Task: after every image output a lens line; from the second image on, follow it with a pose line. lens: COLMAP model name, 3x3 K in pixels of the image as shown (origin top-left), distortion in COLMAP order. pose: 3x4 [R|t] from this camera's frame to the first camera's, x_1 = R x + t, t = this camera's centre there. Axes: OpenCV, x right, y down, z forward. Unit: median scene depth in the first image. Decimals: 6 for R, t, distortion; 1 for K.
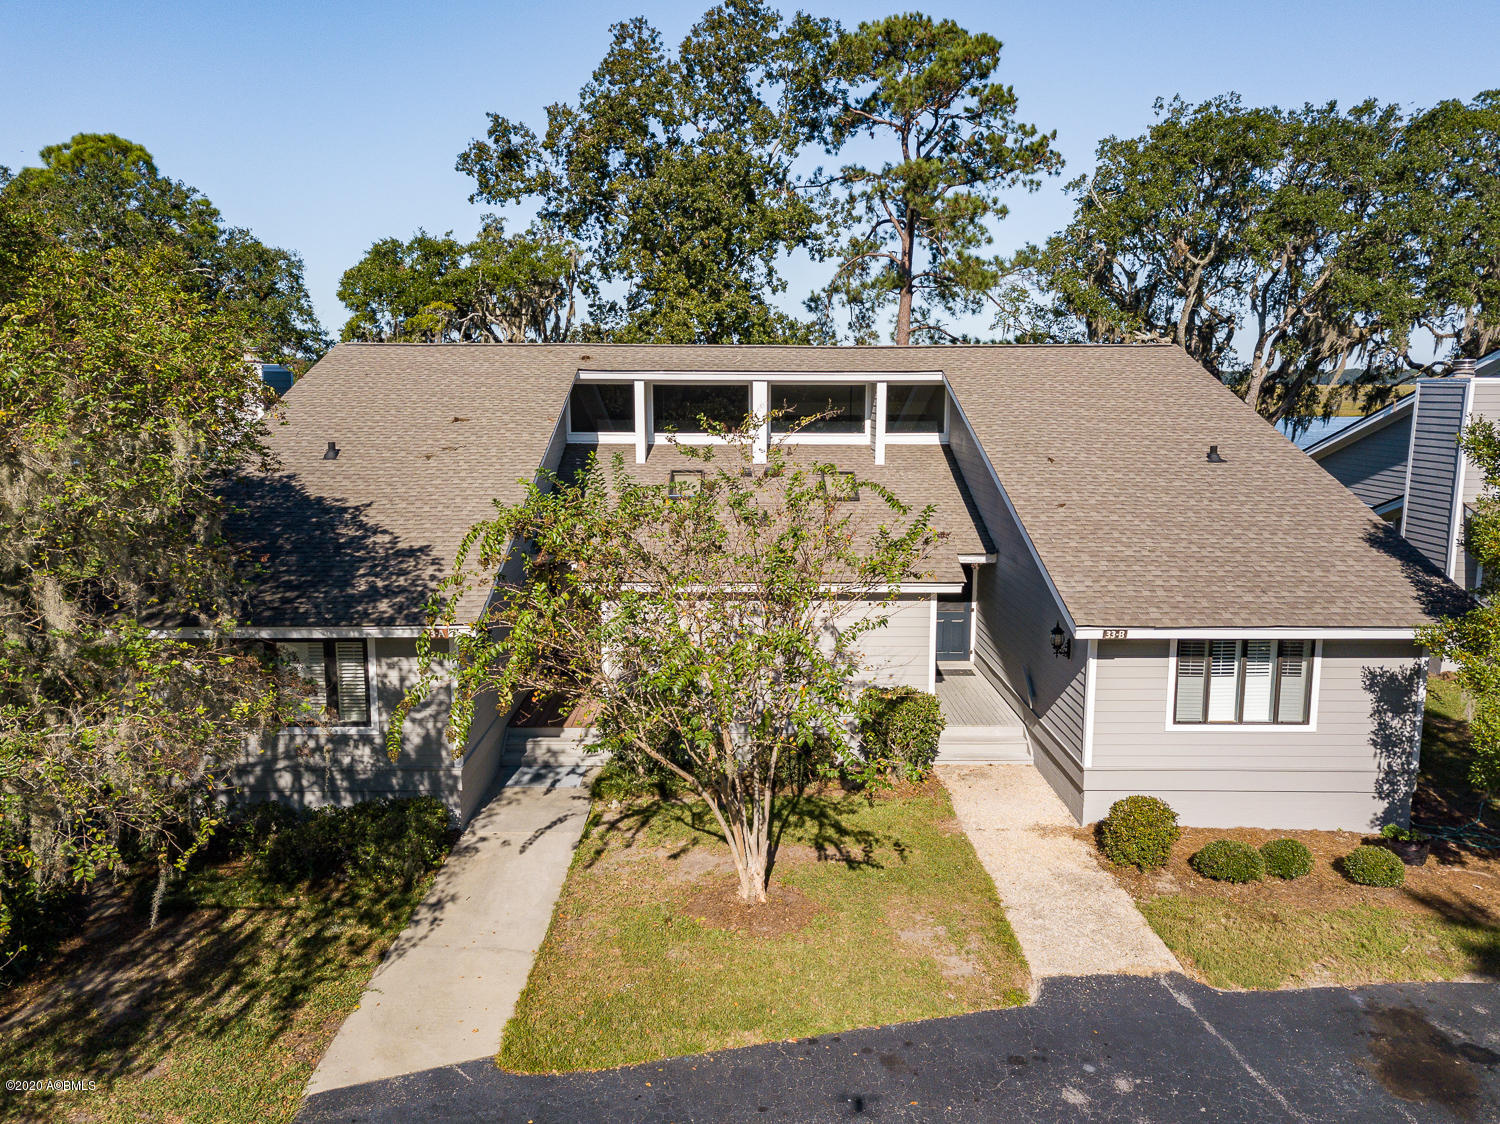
lens RADIAL K [[1143.0, 0, 746.1], [0, 1143.0, 573.0], [0, 0, 1]] dist [0.045798, -0.016433]
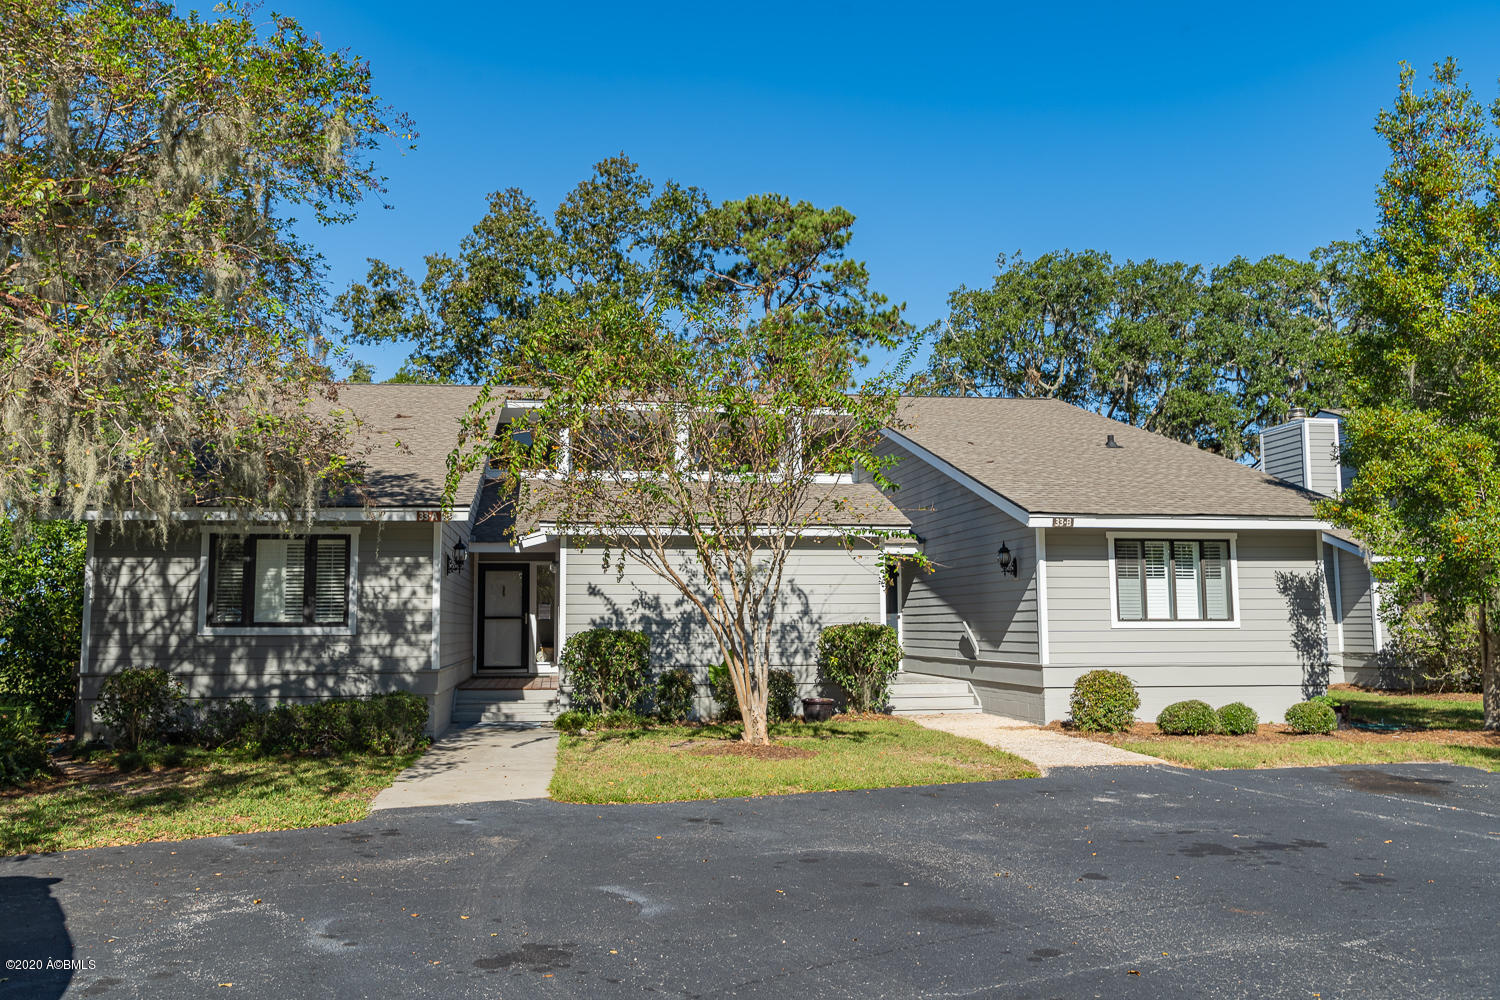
lens RADIAL K [[1223.9, 0, 737.0], [0, 1223.9, 515.6], [0, 0, 1]] dist [-0.022041, 0.017591]
pose [[0.990622, 0.002339, 0.136608, -0.130760], [0.032722, 0.966692, -0.253842, 0.299028], [-0.132652, 0.255931, 0.957550, -0.066255]]
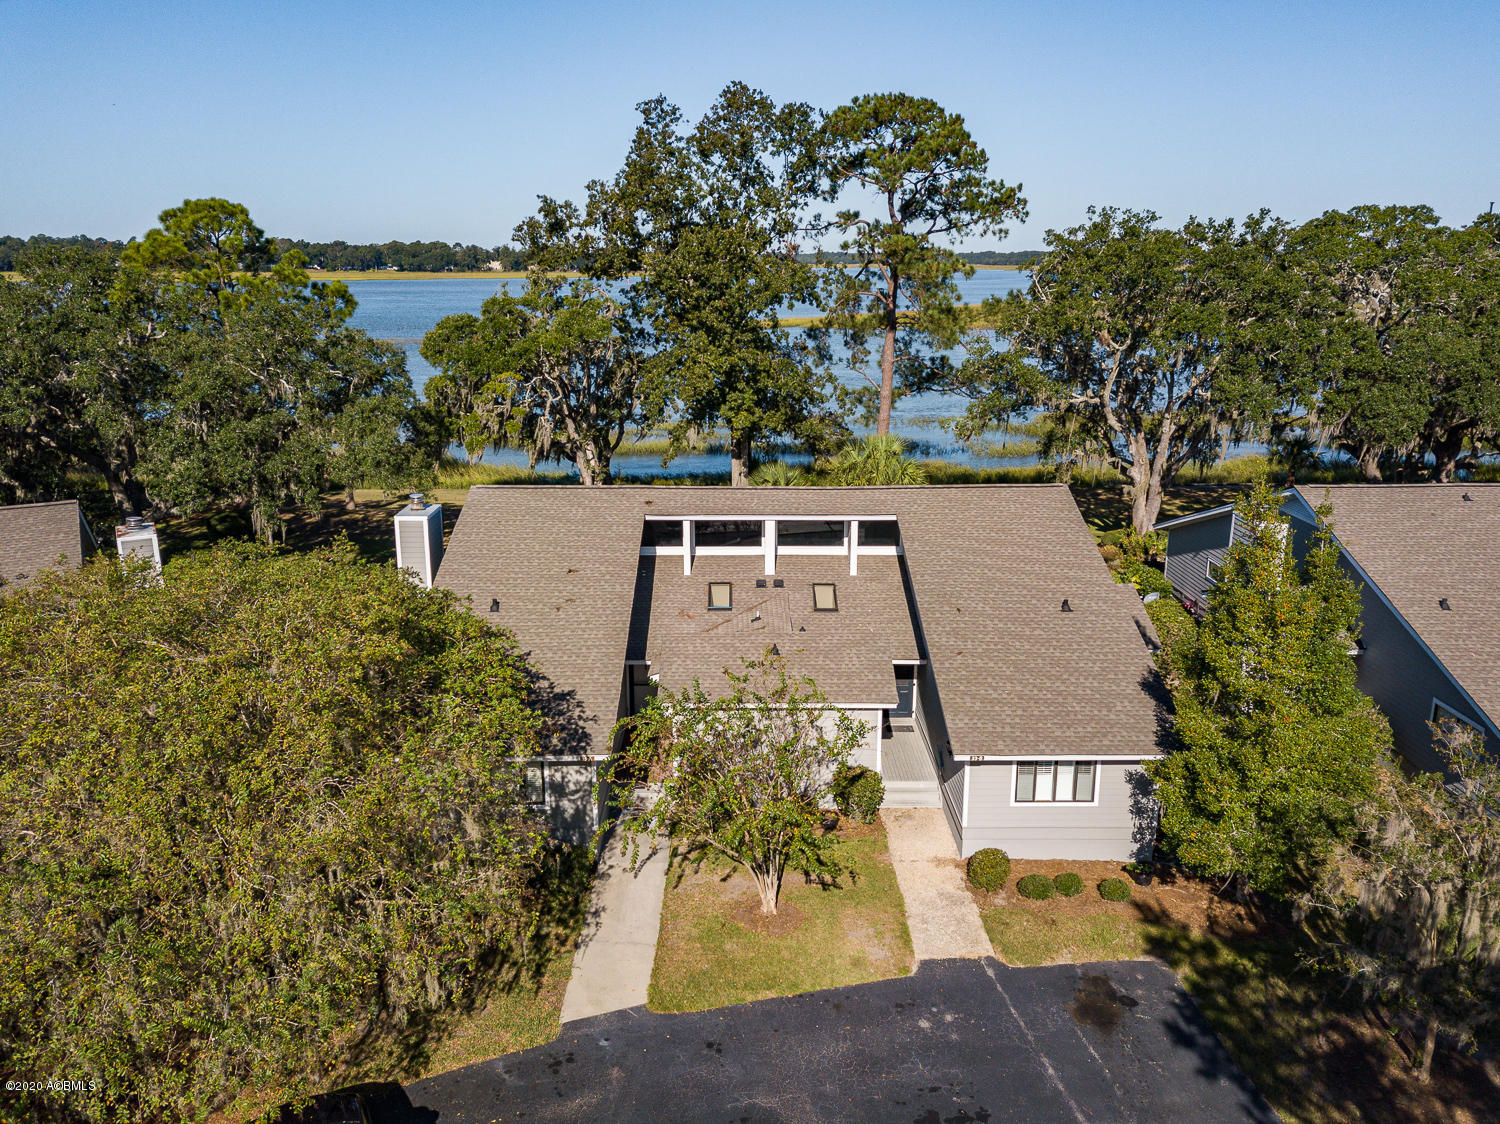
lens RADIAL K [[1143.0, 0, 744.8], [0, 1143.0, 576.5], [0, 0, 1]] dist [0.045798, -0.016433]
pose [[0.999995, -0.000747, -0.003015, -0.022689], [0.001066, 0.994262, 0.106967, -0.366758], [0.002918, -0.106970, 0.994258, -0.629438]]
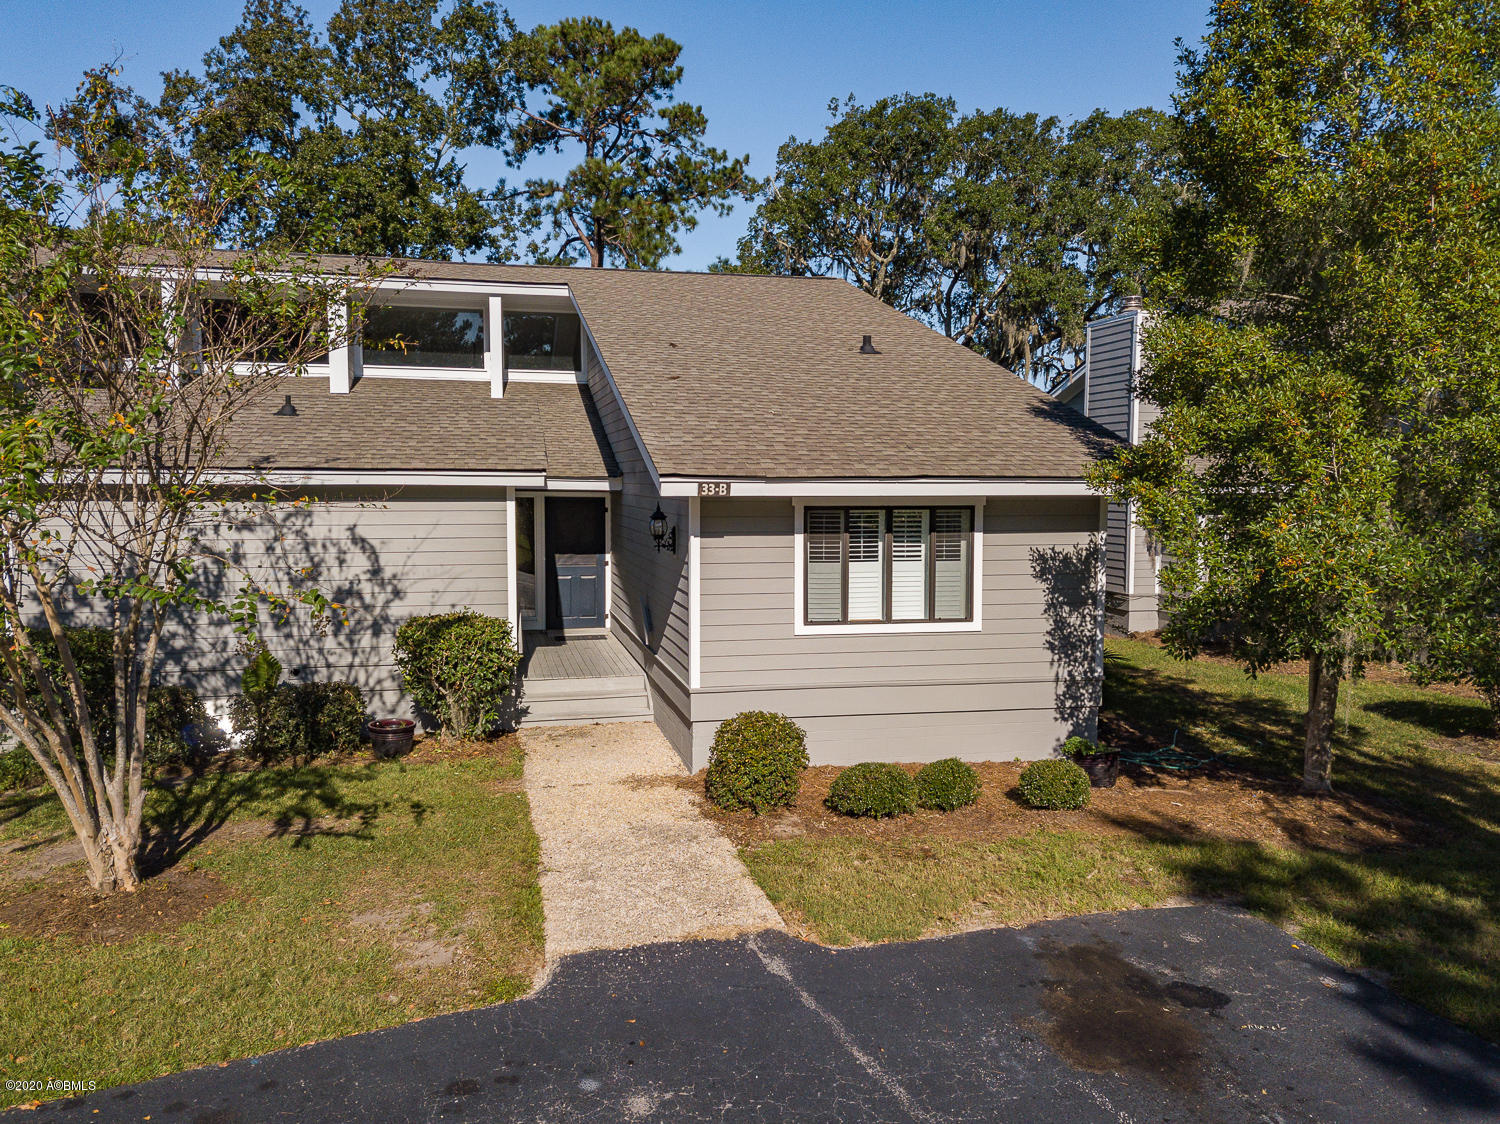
lens RADIAL K [[1143.0, 0, 742.6], [0, 1143.0, 571.2], [0, 0, 1]] dist [0.045798, -0.016433]
pose [[0.977081, -0.017104, 0.212180, 0.166964], [0.035287, 0.995990, -0.082210, 0.148804], [-0.209923, 0.087813, 0.973767, 0.269920]]
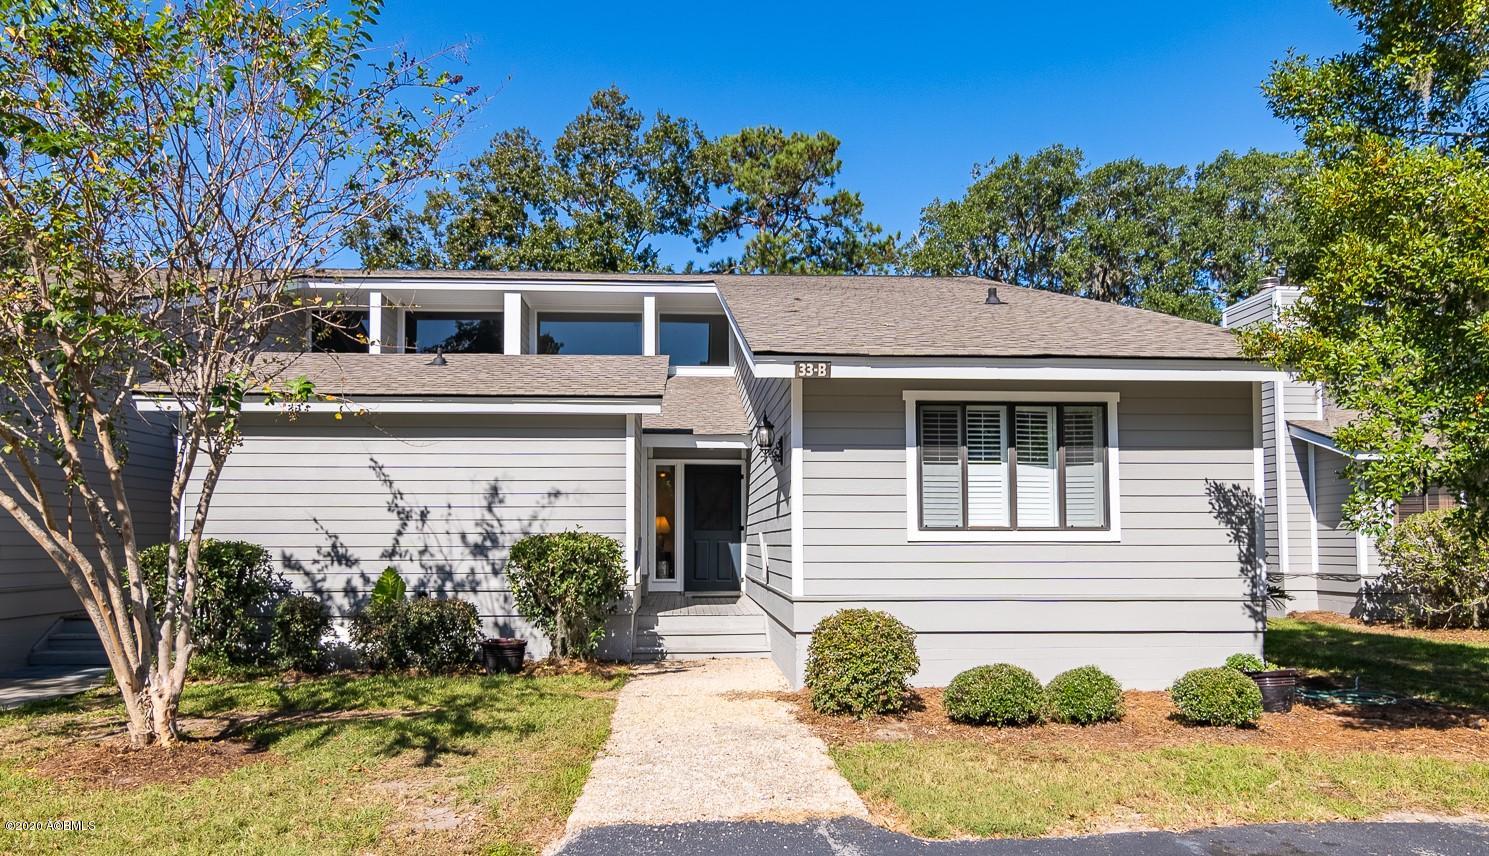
lens RADIAL K [[974.9, 0, 735.7], [0, 974.9, 512.6], [0, 0, 1]] dist [0.000991, 0.000381]
pose [[0.999264, -0.004991, 0.038046, 0.228500], [0.012407, 0.980272, -0.197262, 0.223862], [-0.036311, 0.197588, 0.979612, 0.410931]]
